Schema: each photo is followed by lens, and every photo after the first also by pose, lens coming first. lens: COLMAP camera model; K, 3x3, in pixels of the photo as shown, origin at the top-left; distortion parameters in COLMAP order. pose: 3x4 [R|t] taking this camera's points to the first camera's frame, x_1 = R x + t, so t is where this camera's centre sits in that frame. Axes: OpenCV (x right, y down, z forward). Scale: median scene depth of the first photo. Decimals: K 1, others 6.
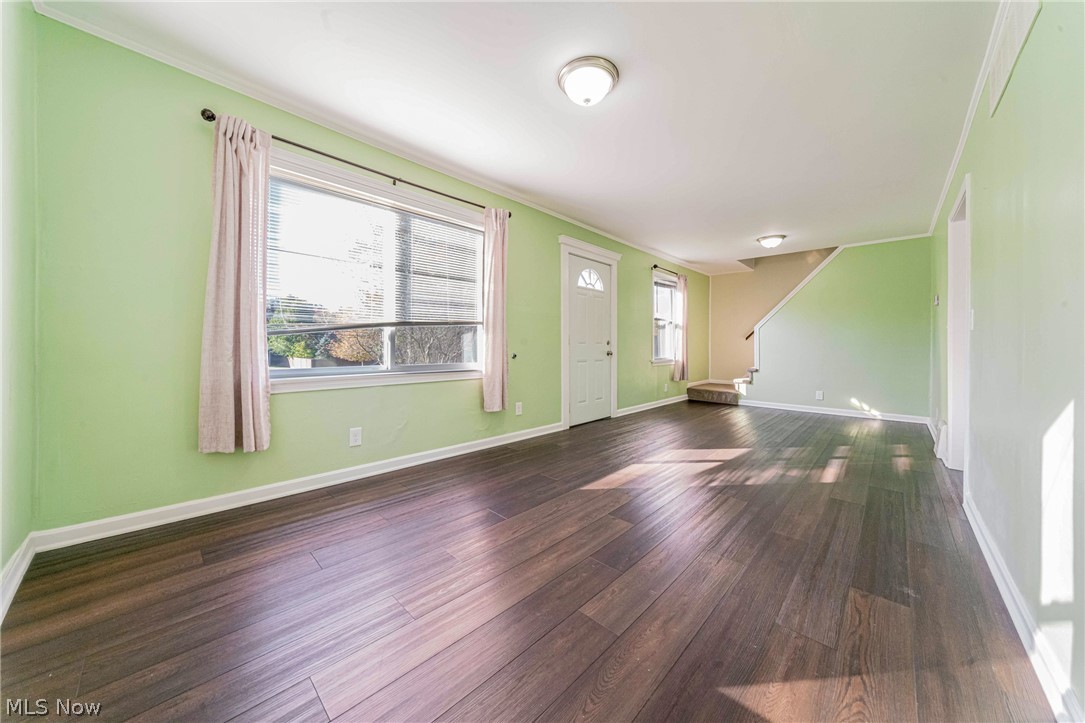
lens RADIAL K [[379.8, 0, 543.6], [0, 379.8, 347.4], [0, 0, 1]] dist [-0.009573, 0.000545]
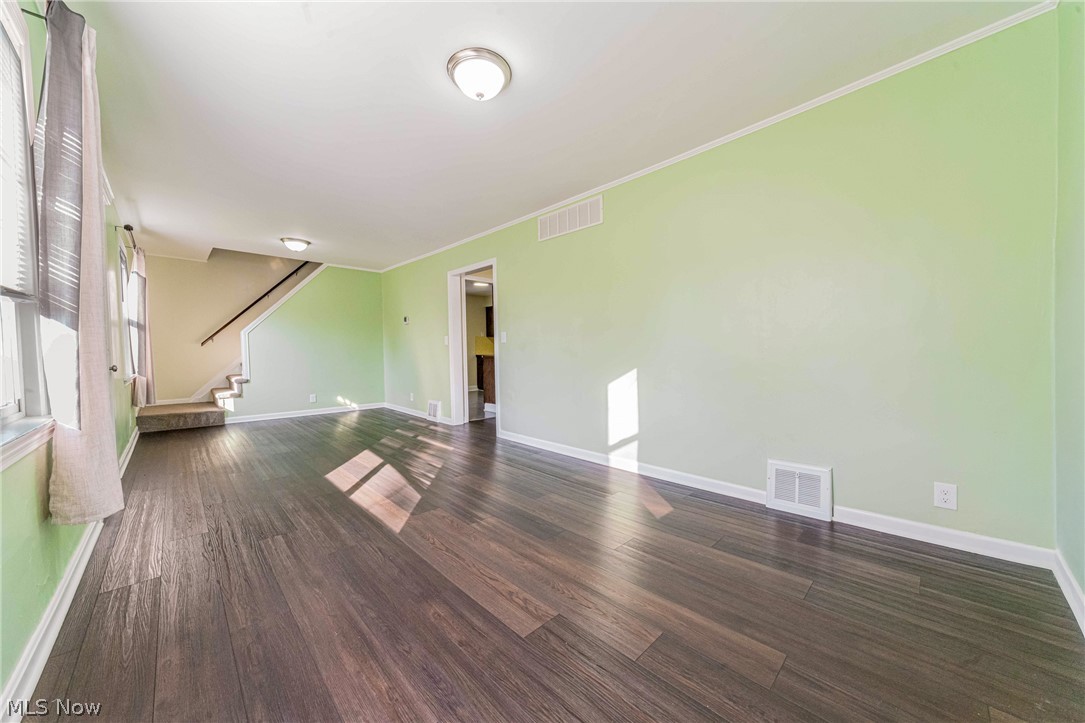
lens RADIAL K [[379.8, 0, 541.3], [0, 379.8, 359.0], [0, 0, 1]] dist [-0.009573, 0.000545]
pose [[0.050527, -0.027469, 0.998345, -0.344591], [0.014921, 0.999531, 0.026747, -0.004403], [-0.998611, 0.013545, 0.050914, 0.331628]]
